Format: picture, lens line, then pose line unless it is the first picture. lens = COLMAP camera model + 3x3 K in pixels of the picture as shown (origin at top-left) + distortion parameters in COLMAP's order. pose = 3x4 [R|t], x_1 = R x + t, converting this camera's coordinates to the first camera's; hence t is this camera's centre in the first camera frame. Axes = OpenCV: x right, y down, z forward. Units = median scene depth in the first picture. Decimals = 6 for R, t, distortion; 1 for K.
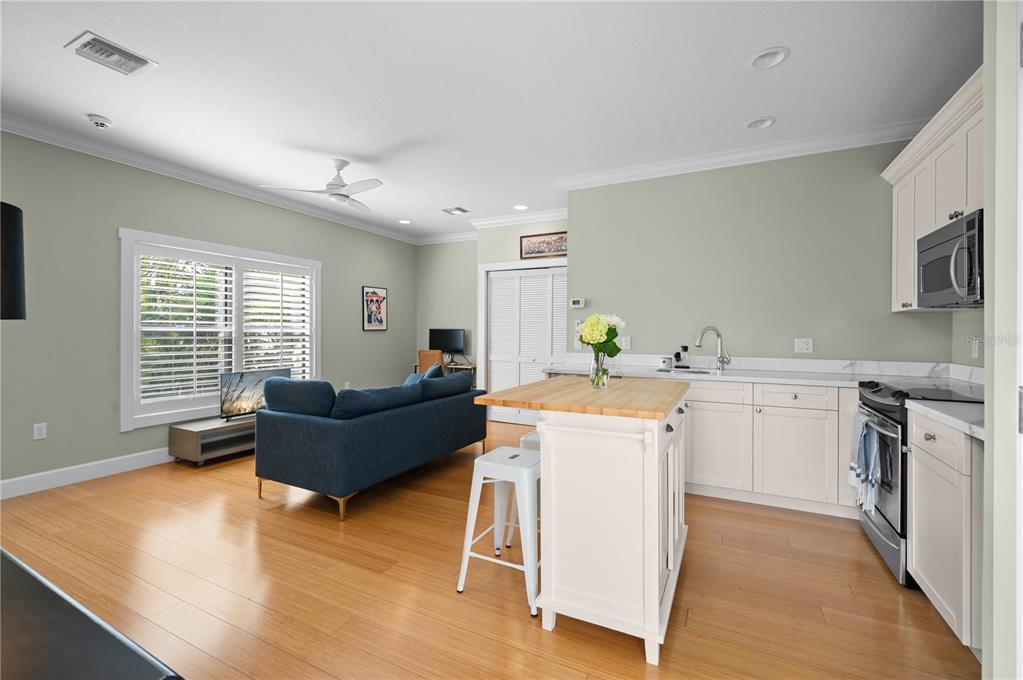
lens RADIAL K [[440.8, 0, 511.5], [0, 440.8, 340.0], [0, 0, 1]] dist [-0.000257, -0.000074]
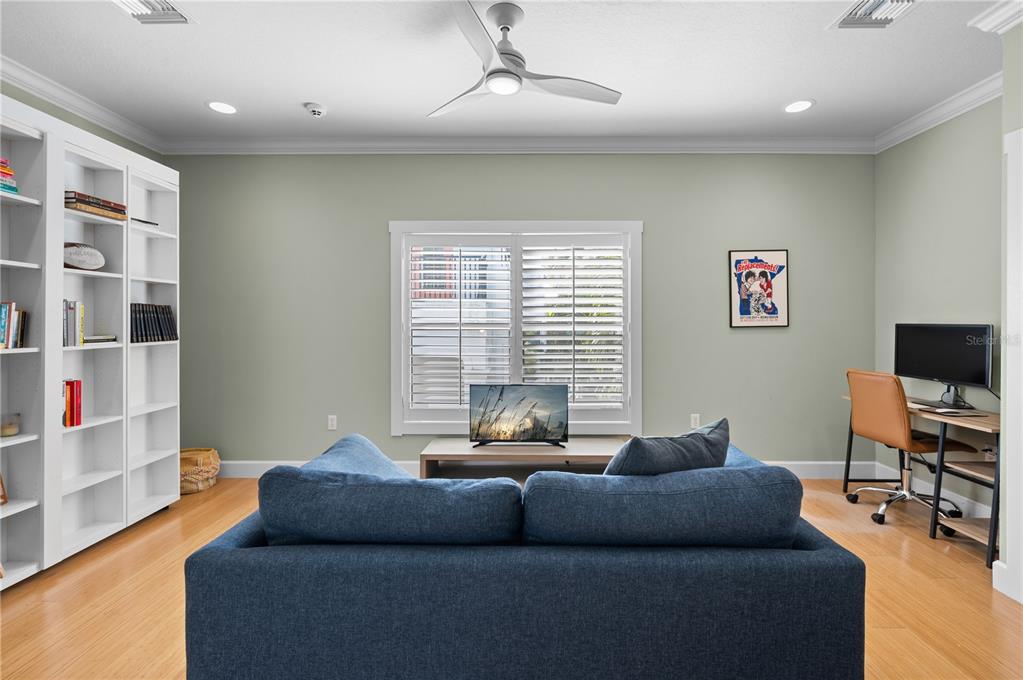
lens RADIAL K [[451.3, 0, 514.5], [0, 451.3, 327.4], [0, 0, 1]] dist [0.001015, 0.000053]
pose [[0.449991, 0.000702, -0.893033, 0.071615], [-0.014177, 0.999879, -0.006358, -0.016279], [0.892921, 0.015521, 0.449946, 0.550769]]
